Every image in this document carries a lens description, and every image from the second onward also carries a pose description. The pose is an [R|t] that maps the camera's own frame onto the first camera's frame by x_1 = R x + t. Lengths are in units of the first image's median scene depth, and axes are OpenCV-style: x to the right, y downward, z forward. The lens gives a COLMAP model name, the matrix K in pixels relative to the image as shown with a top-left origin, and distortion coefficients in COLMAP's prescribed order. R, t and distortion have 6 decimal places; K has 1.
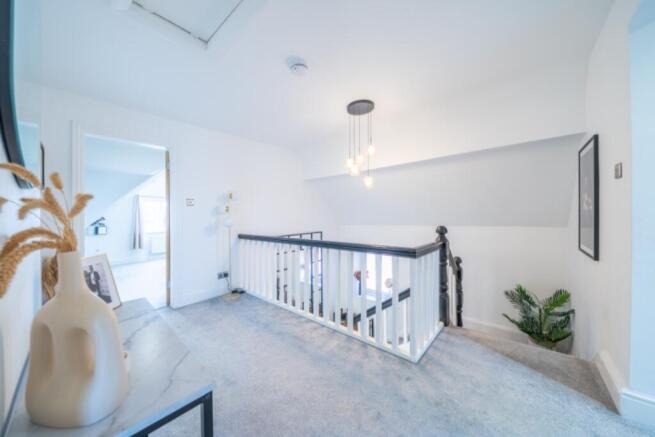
lens RADIAL K [[223.8, 0, 329.8], [0, 223.8, 216.4], [0, 0, 1]] dist [-0.009255, -0.000035]
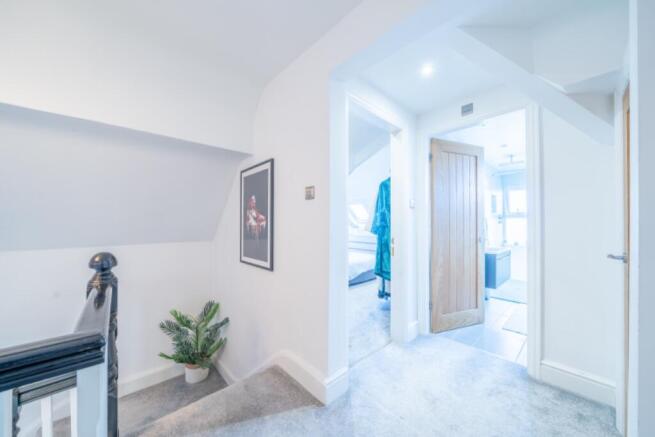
lens RADIAL K [[225.9, 0, 323.9], [0, 225.9, 224.4], [0, 0, 1]] dist [-0.013284, 0.000029]
pose [[0.125047, 0.027226, 0.991777, 0.061653], [0.001817, 0.999615, -0.027670, -0.006185], [-0.992149, 0.005262, 0.124949, 0.425118]]
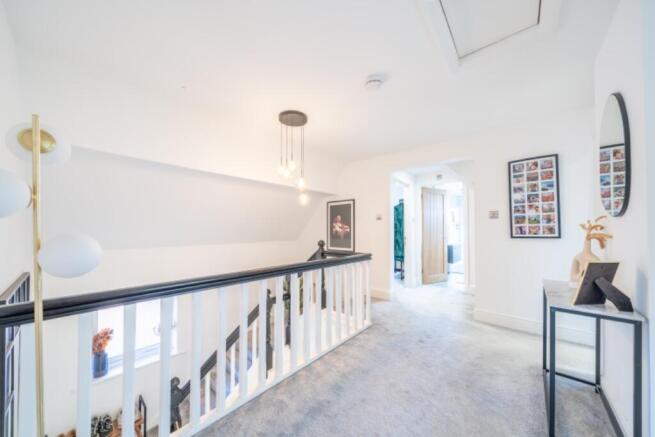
lens RADIAL K [[228.1, 0, 327.9], [0, 228.1, 227.1], [0, 0, 1]] dist [-0.000855, -0.000044]
pose [[-0.007831, 0.038819, 0.999216, -0.890298], [0.006741, 0.999226, -0.038767, 0.012643], [-0.999947, 0.006432, -0.008086, 0.923275]]
